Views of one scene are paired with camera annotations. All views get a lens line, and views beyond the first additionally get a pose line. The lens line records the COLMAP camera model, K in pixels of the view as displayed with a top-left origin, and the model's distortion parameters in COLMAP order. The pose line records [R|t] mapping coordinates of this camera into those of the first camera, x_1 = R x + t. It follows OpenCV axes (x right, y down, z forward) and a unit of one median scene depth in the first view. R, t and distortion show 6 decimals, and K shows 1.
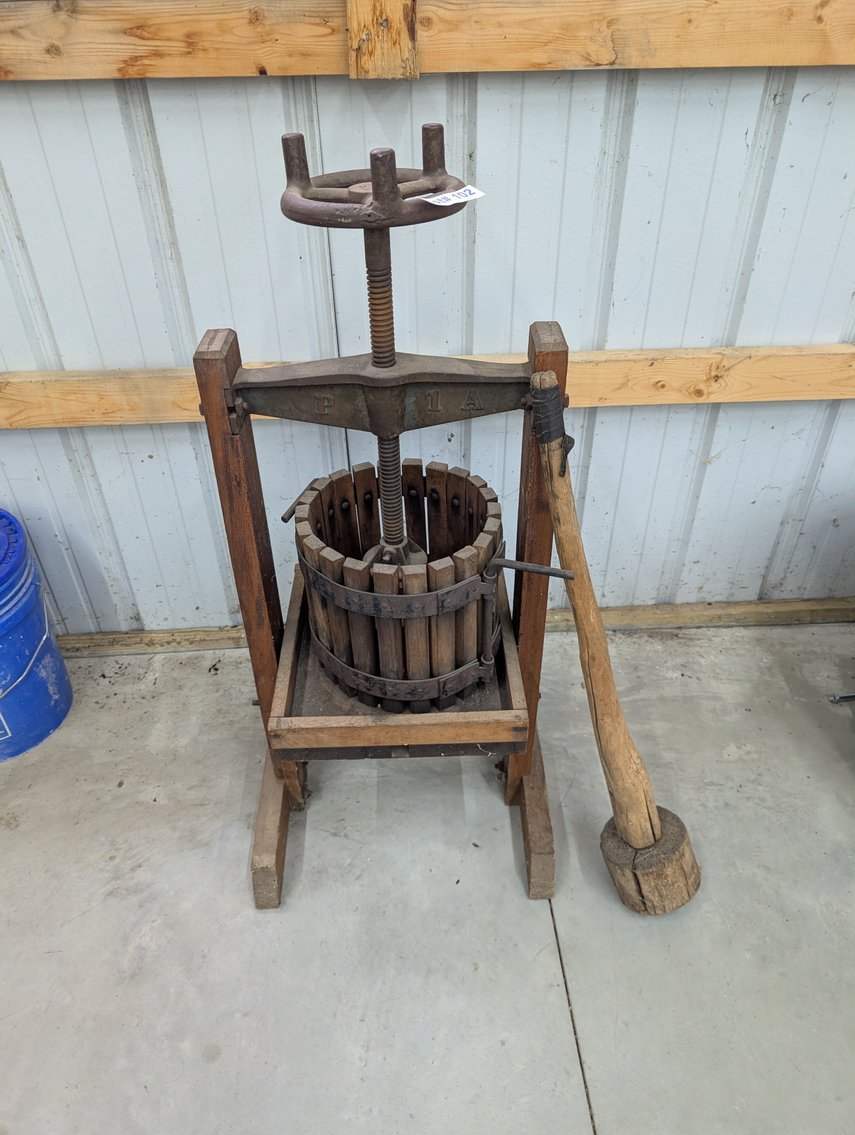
lens RADIAL K [[823.7, 0, 426.6], [0, 823.7, 562.9], [0, 0, 1]] dist [0.008669, -0.003309]
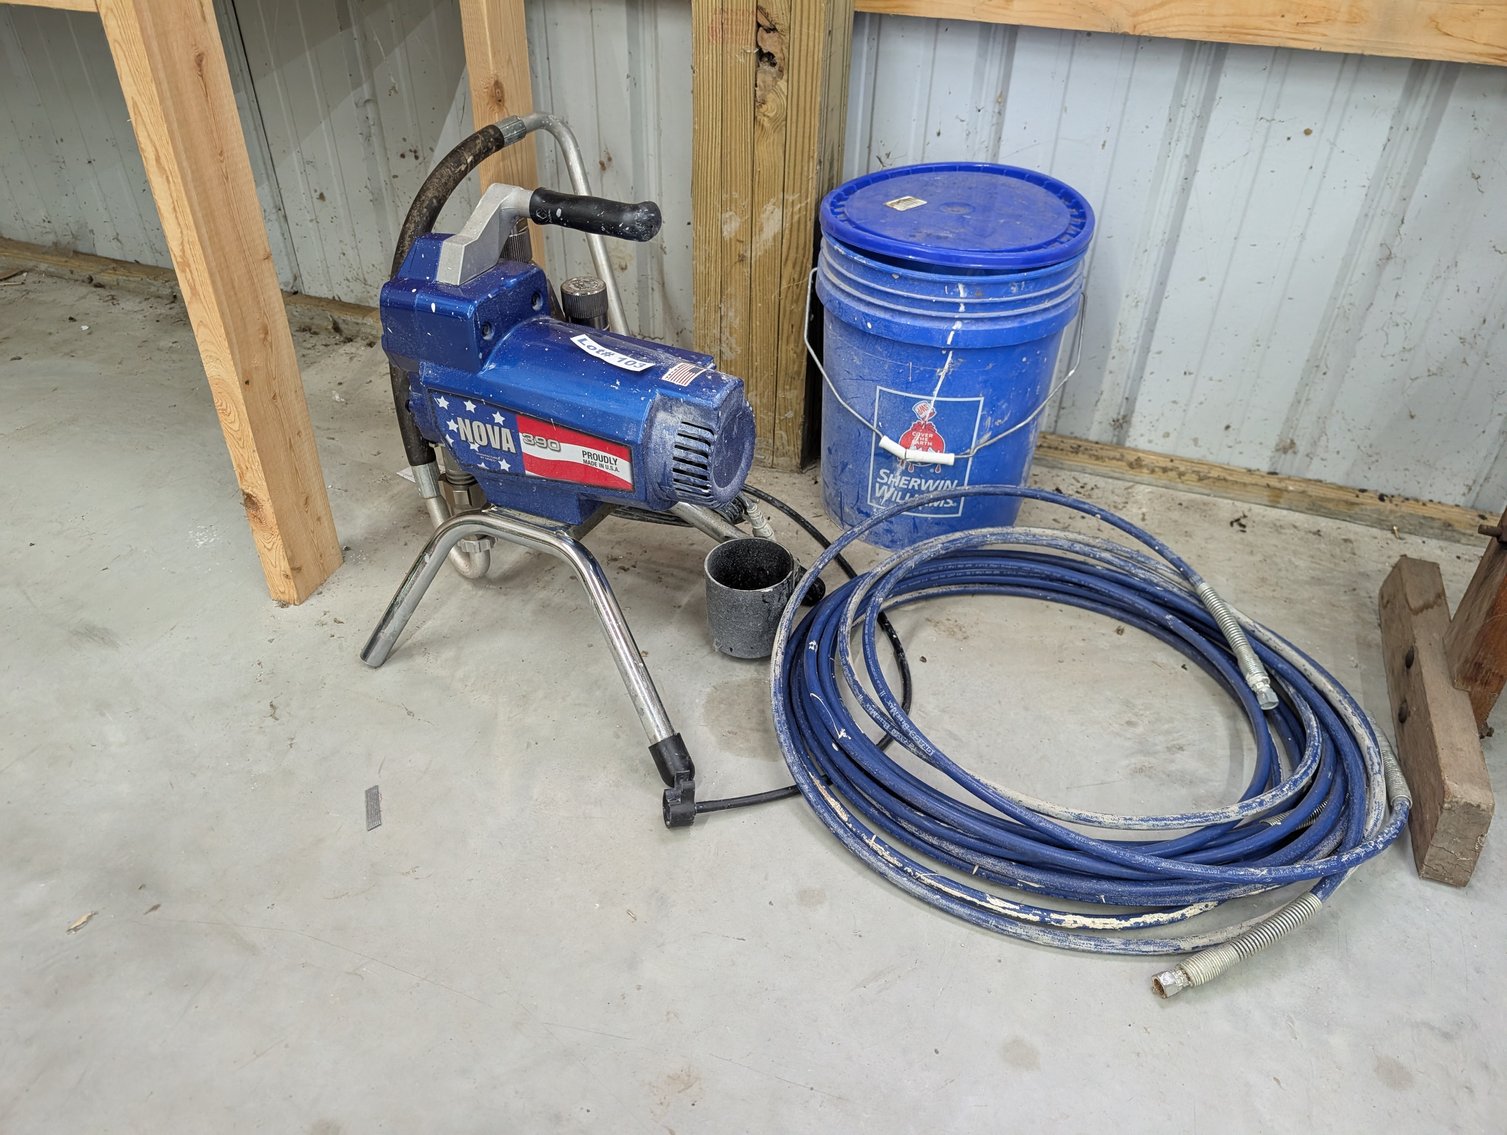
lens RADIAL K [[1093.7, 0, 753.3], [0, 1093.7, 573.3], [0, 0, 1]] dist [0.008669, -0.003309]
pose [[0.917116, 0.262899, -0.299638, -0.336539], [-0.269367, 0.962824, 0.020308, 0.245956], [0.293838, 0.062088, 0.953837, 0.112443]]
